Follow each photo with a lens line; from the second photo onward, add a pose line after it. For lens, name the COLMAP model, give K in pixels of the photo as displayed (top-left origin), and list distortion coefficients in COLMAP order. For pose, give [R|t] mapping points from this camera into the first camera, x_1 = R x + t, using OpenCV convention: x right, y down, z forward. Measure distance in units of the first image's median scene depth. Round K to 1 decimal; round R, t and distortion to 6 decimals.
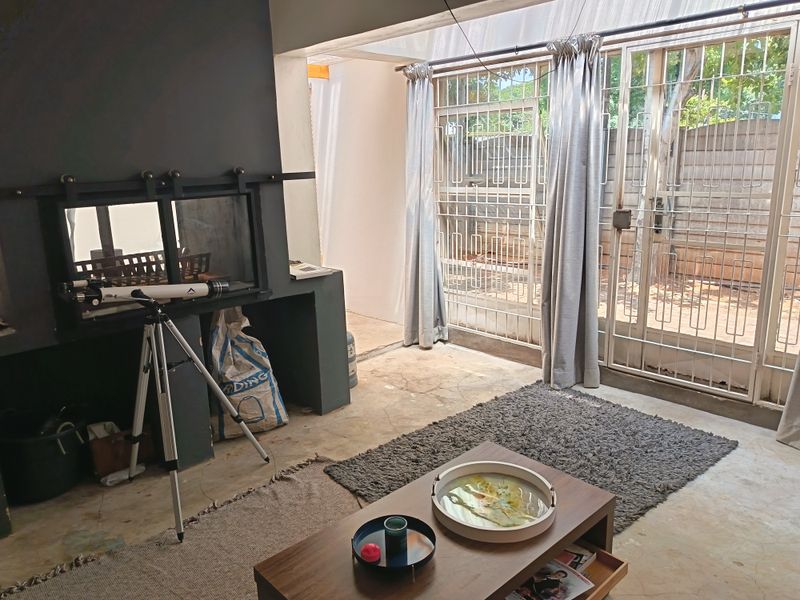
lens RADIAL K [[597.9, 0, 400.0], [0, 597.9, 300.0], [0, 0, 1]] dist [0.005895, -0.003211]
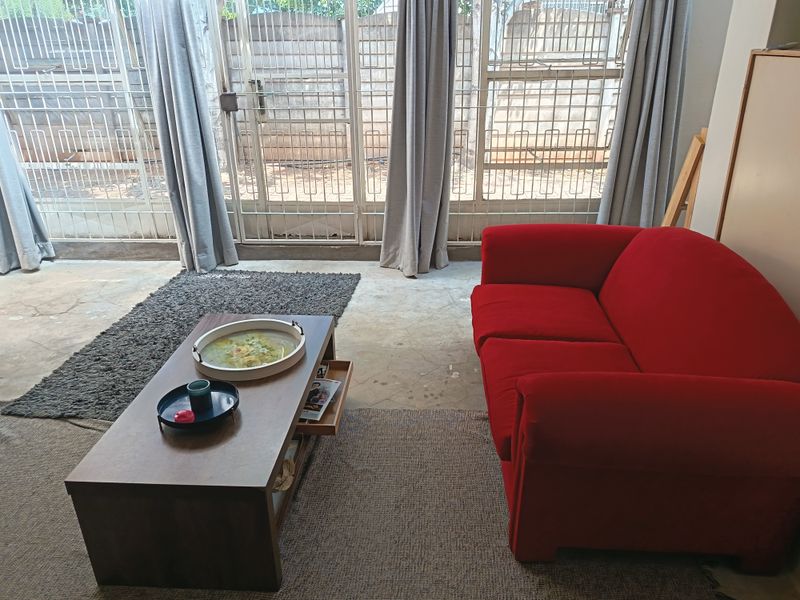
lens RADIAL K [[603.3, 0, 401.6], [0, 603.3, 336.5], [0, 0, 1]] dist [-0.010395, -0.003673]
pose [[0.706560, -0.286115, 0.647234, -0.223437], [0.145181, 0.953773, 0.263134, 0.025763], [-0.692601, -0.091954, 0.715436, -0.023858]]
